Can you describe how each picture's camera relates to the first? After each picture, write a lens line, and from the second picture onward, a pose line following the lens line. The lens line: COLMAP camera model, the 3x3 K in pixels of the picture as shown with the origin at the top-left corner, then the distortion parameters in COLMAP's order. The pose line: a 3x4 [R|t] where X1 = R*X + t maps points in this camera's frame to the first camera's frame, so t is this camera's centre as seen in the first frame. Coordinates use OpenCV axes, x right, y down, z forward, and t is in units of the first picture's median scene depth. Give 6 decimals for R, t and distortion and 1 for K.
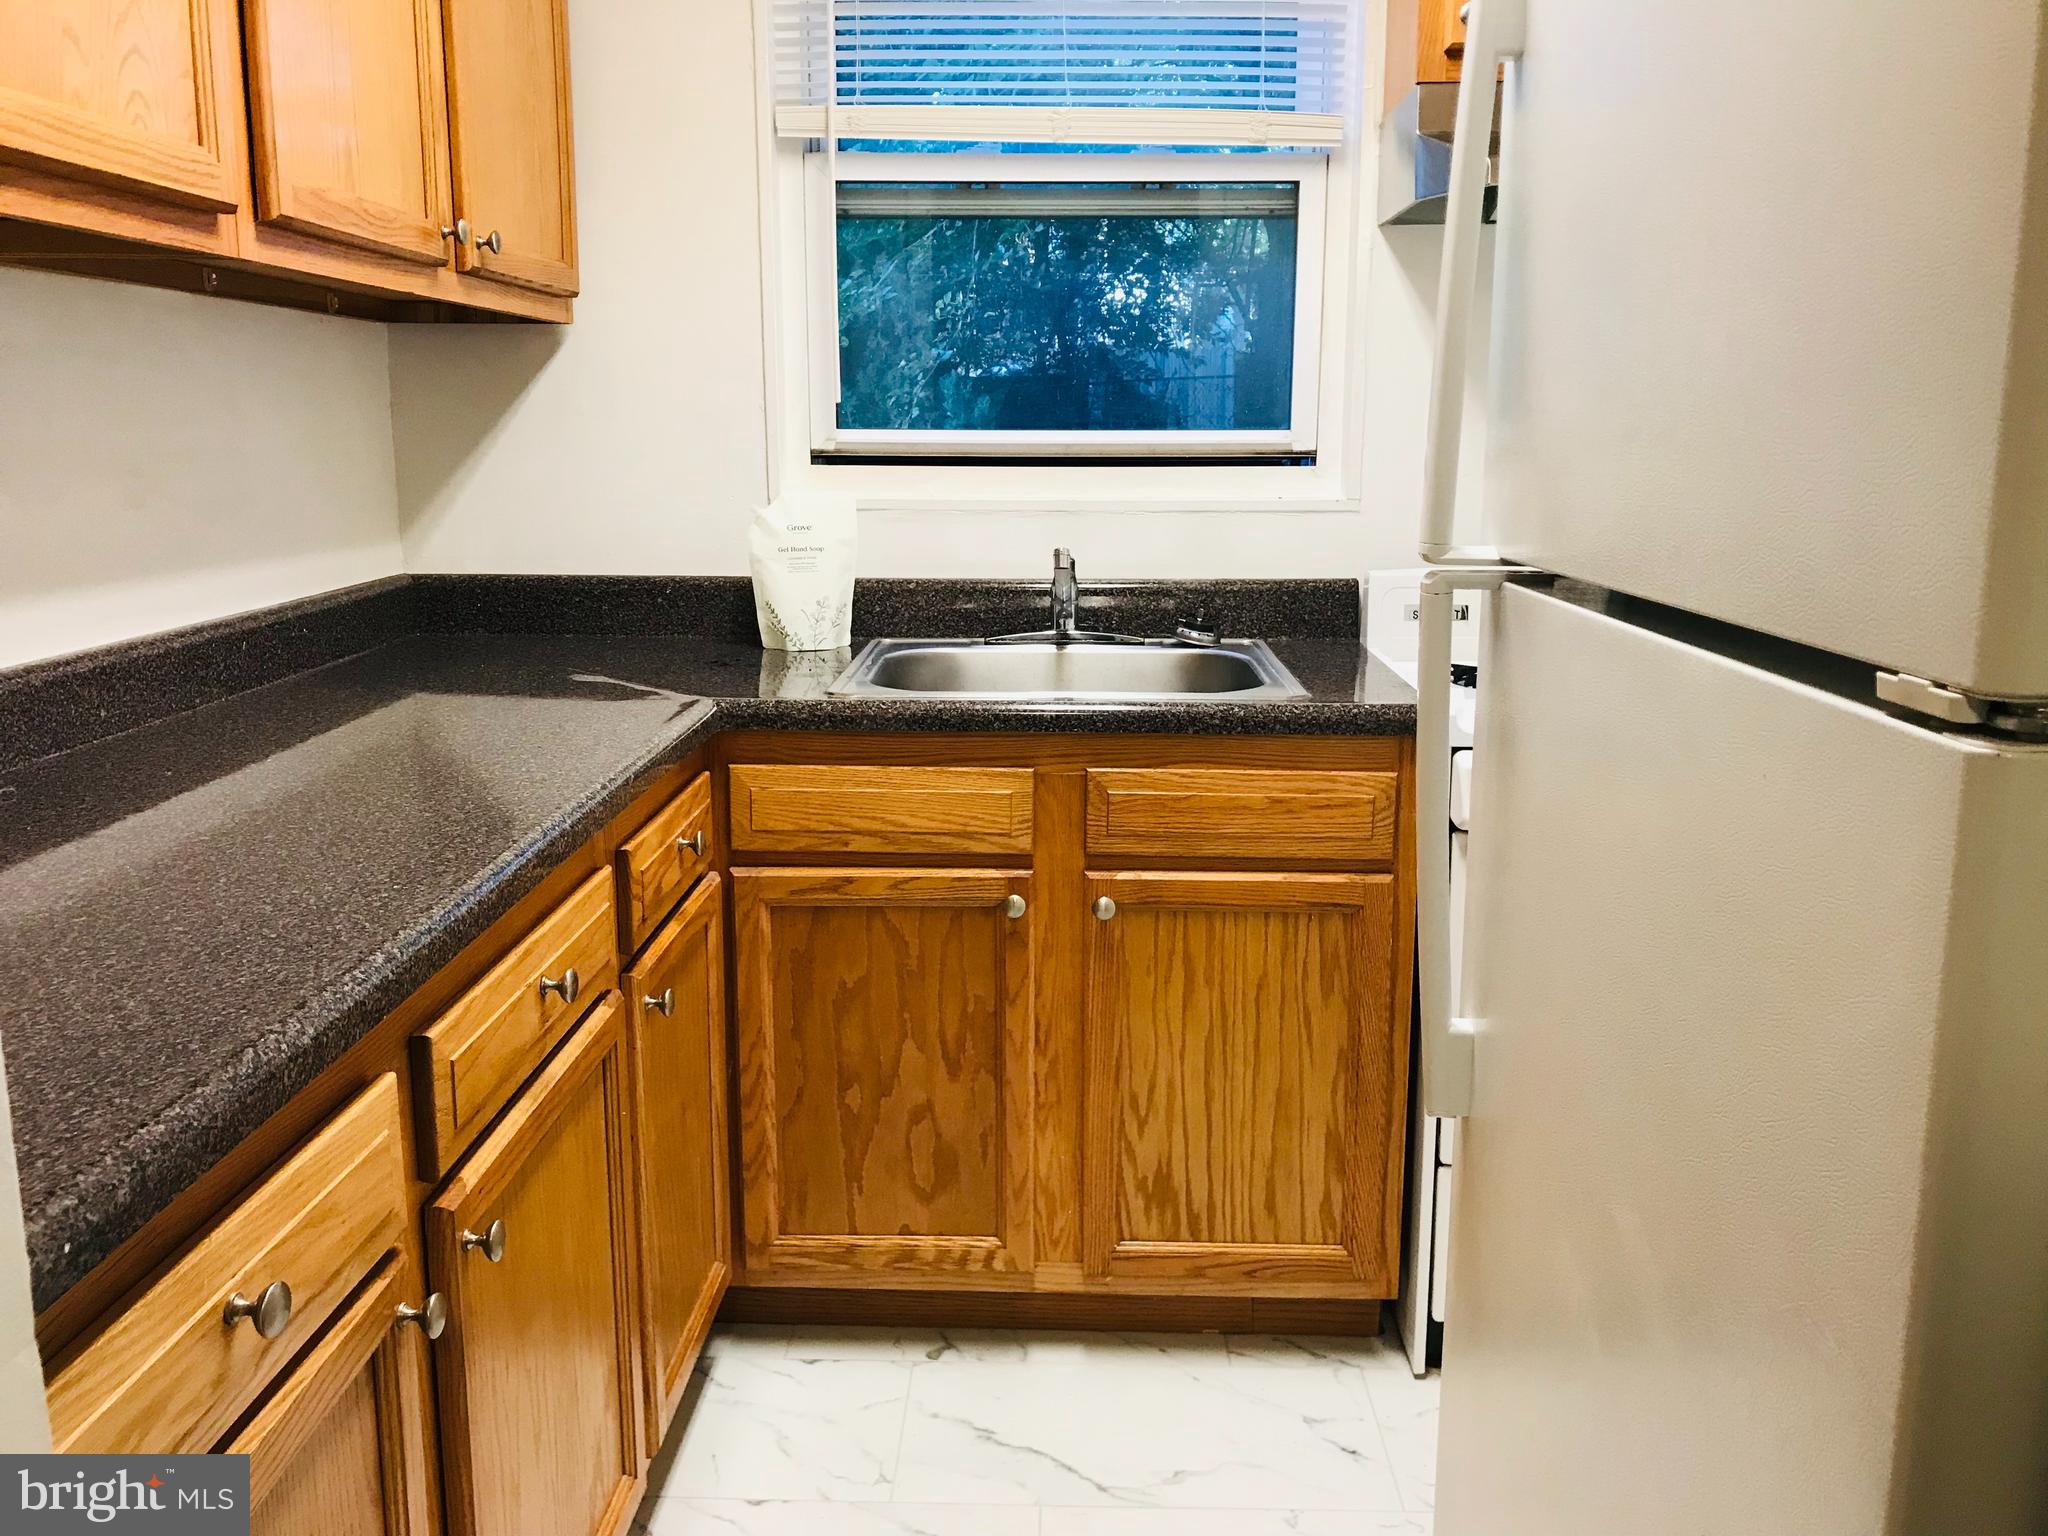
lens RADIAL K [[1715.1, 0, 1024.0], [0, 1715.1, 768.0], [0, 0, 1]] dist [0.293986, -0.946158]
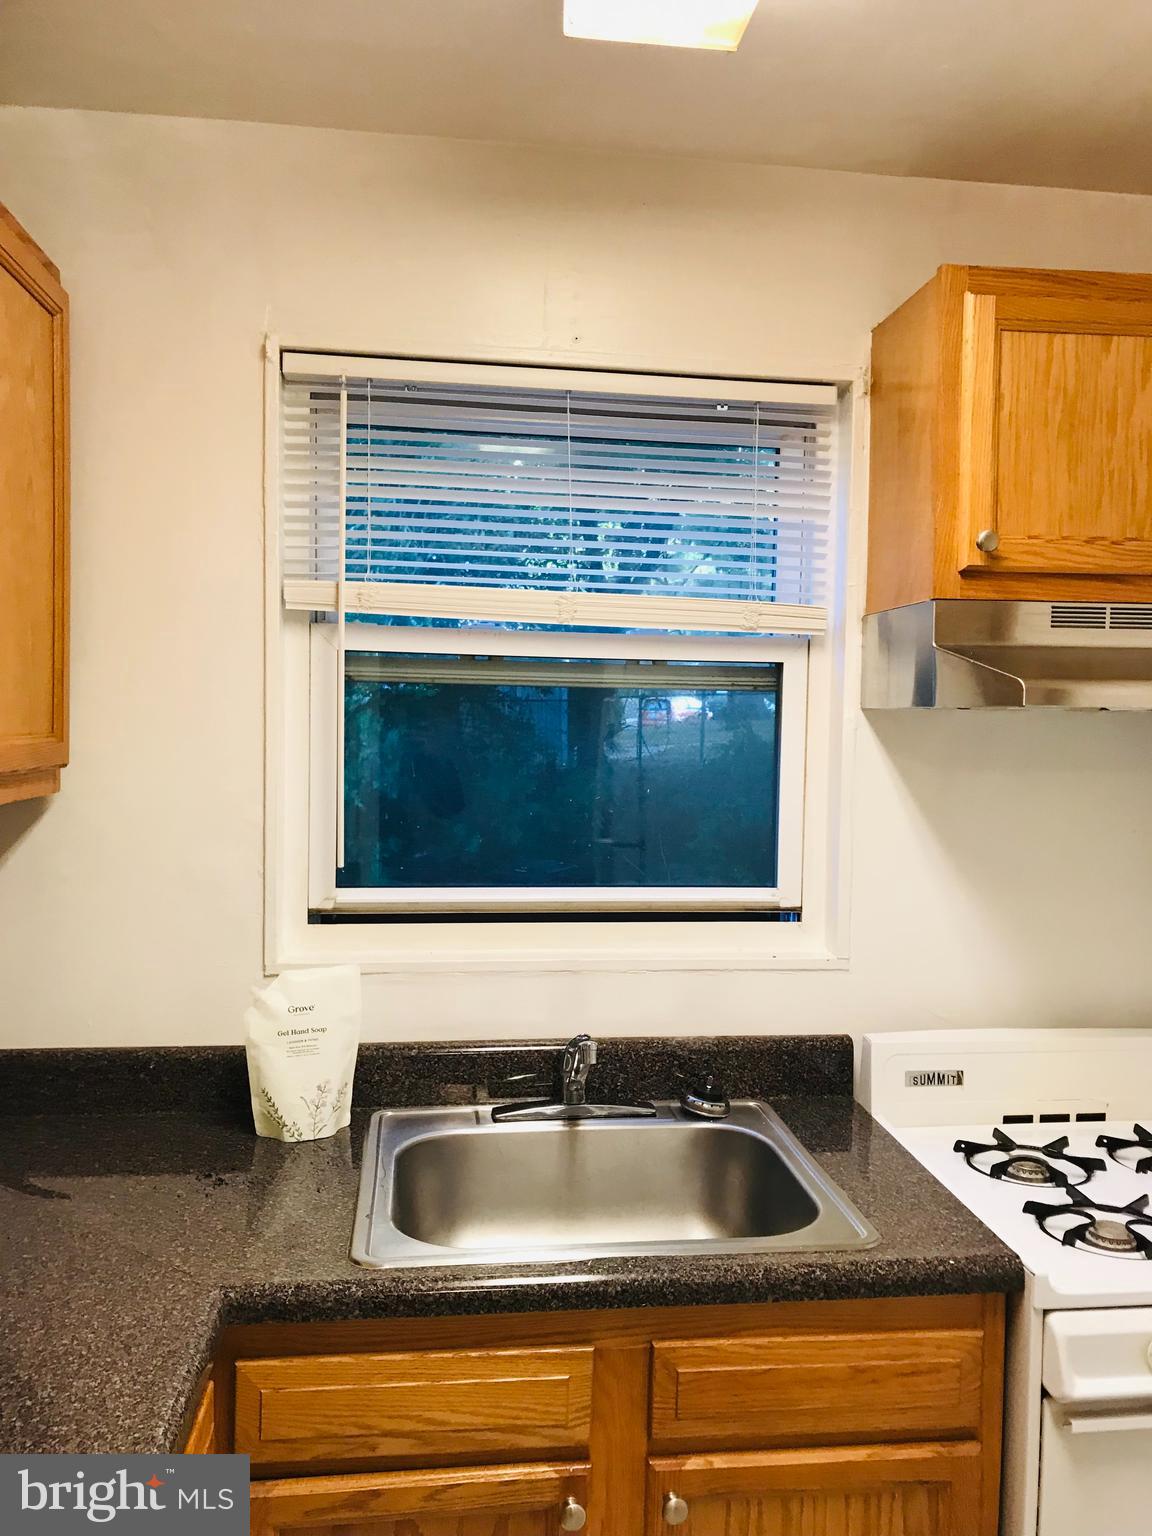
lens RADIAL K [[1260.1, 0, 576.0], [0, 1260.1, 768.0], [0, 0, 1]] dist [0.026407, -0.011204]
pose [[0.986974, 0.009792, 0.160580, -0.093525], [0.011395, 0.991384, -0.130491, -0.177348], [-0.160474, 0.130621, 0.978359, 0.283557]]
